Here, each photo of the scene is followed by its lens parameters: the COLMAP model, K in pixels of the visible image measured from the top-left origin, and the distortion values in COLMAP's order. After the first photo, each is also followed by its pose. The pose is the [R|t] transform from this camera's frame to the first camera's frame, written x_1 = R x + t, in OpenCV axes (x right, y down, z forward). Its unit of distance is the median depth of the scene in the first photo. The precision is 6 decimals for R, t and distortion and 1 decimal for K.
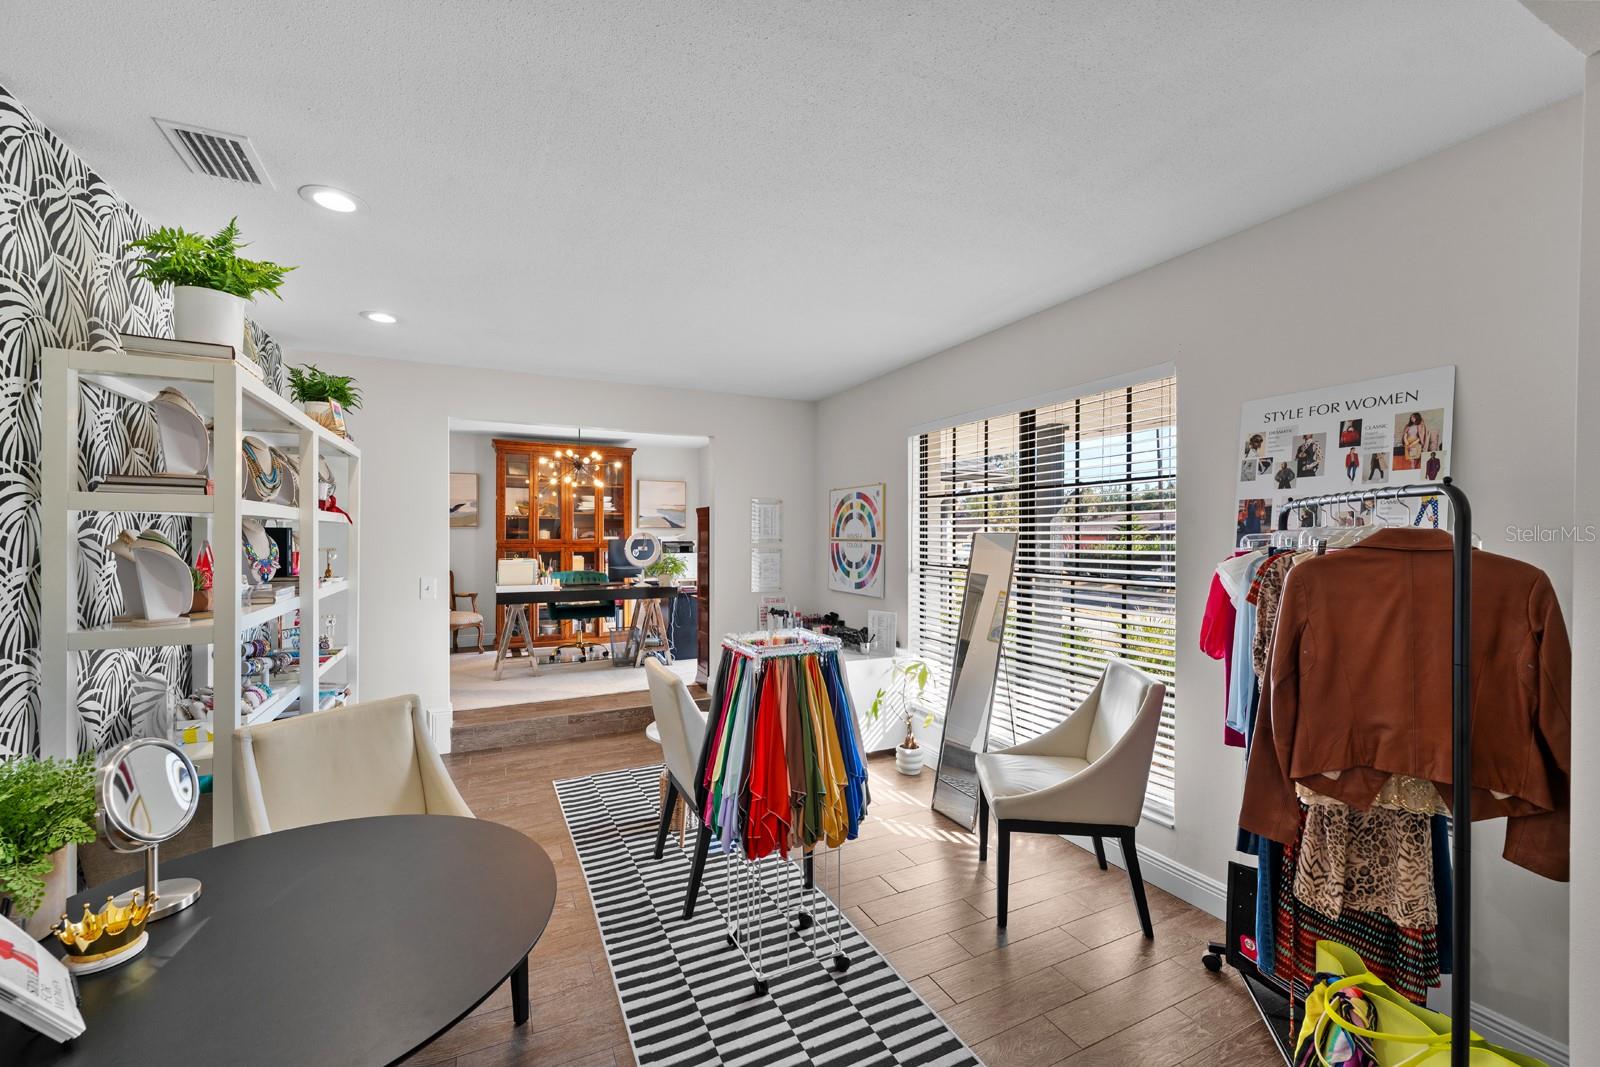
lens RADIAL K [[641.1, 0, 795.5], [0, 641.1, 537.2], [0, 0, 1]] dist [0.002282, -0.000767]
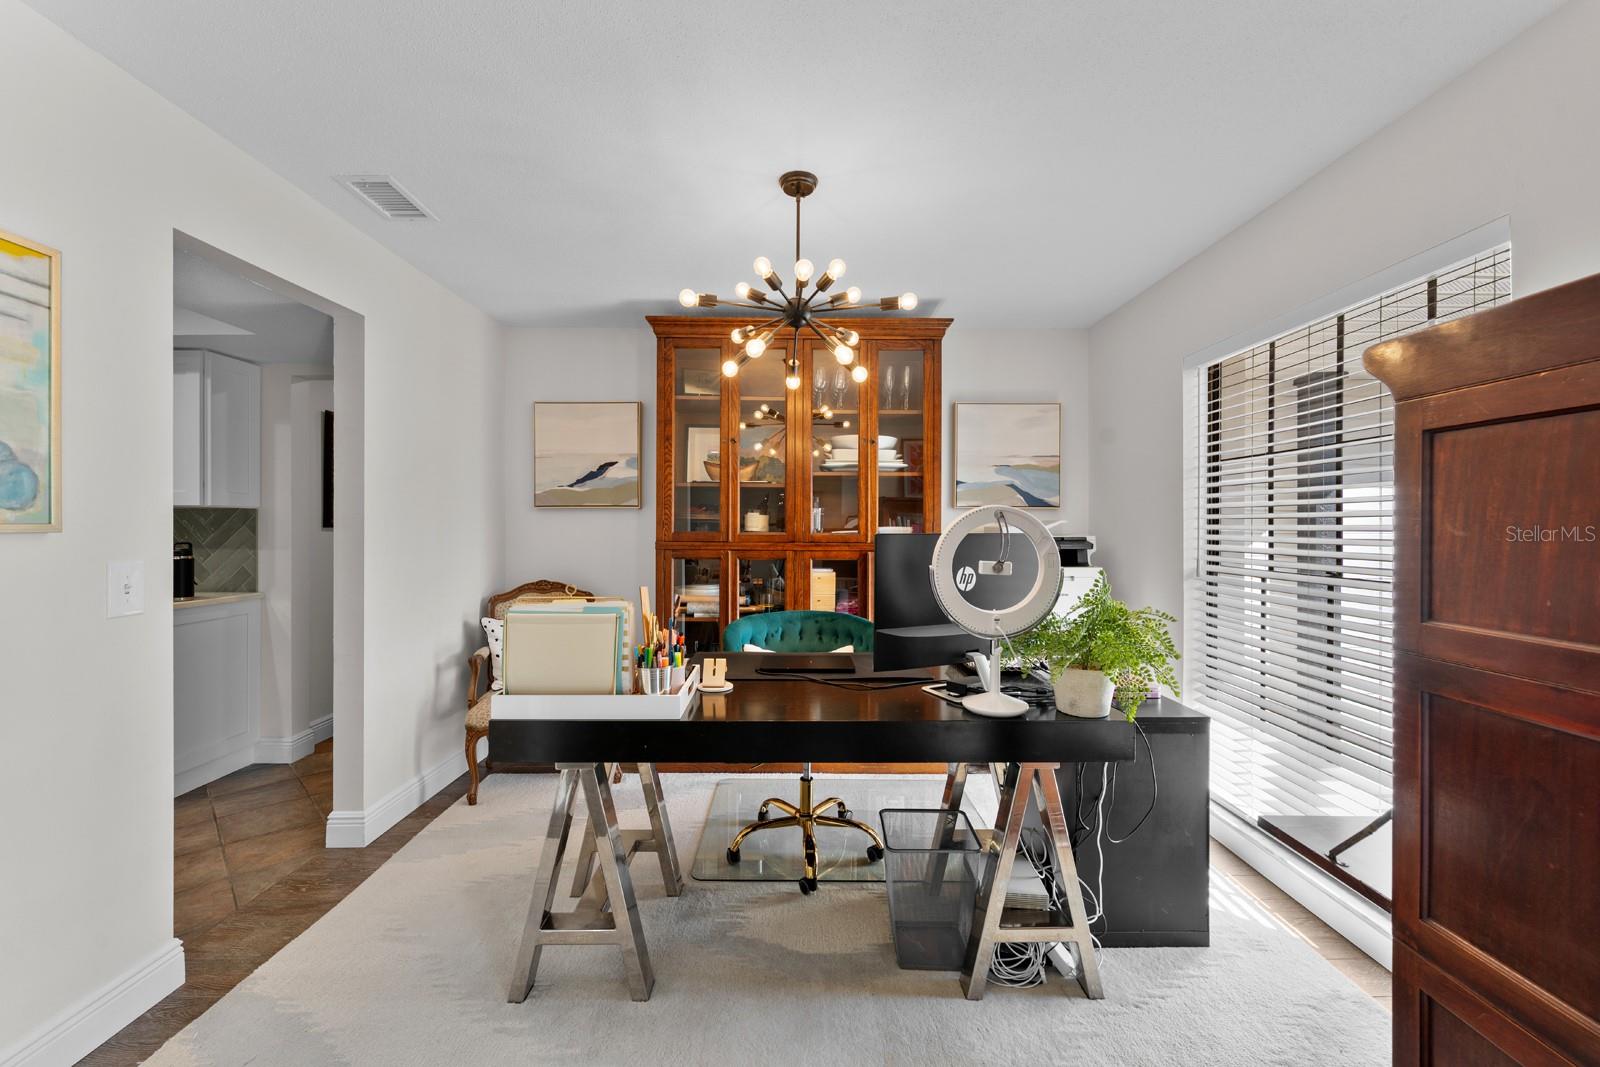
lens RADIAL K [[641.1, 0, 797.7], [0, 641.1, 527.3], [0, 0, 1]] dist [0.002282, -0.000767]
pose [[0.899861, 0.001725, -0.436174, -0.160896], [-0.001389, 0.999998, 0.001088, -0.000938], [0.436175, -0.000373, 0.899862, 0.595314]]
